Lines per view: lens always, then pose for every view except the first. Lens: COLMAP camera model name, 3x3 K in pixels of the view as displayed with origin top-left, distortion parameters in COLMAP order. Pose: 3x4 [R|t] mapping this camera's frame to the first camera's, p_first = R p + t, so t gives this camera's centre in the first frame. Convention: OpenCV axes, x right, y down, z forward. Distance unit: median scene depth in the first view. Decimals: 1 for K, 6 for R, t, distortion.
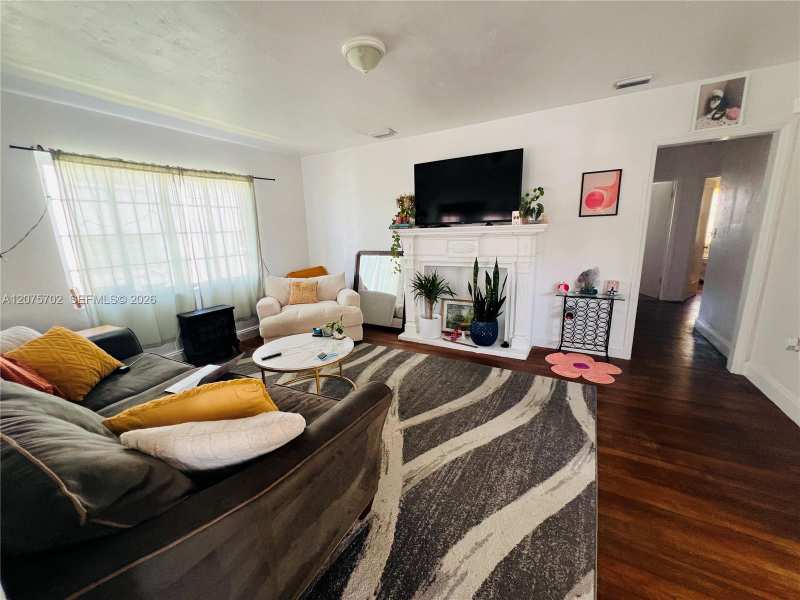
lens RADIAL K [[320.2, 0, 398.4], [0, 320.2, 300.2], [0, 0, 1]] dist [-0.001093, 0.000137]
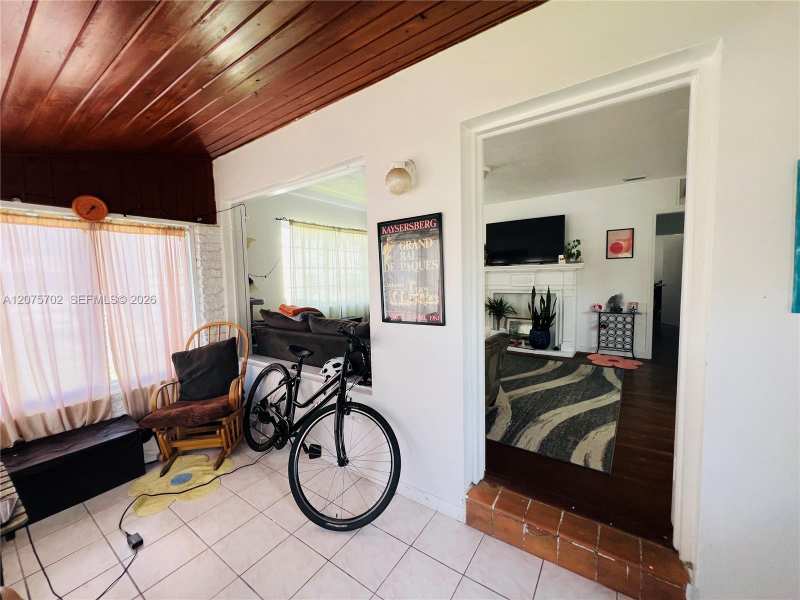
lens RADIAL K [[320.2, 0, 399.5], [0, 320.2, 301.0], [0, 0, 1]] dist [-0.001093, 0.000137]
pose [[0.995634, 0.017875, -0.091614, -0.238832], [-0.030249, 0.990313, -0.135515, 0.156252], [0.088304, 0.137695, 0.986531, -0.498675]]
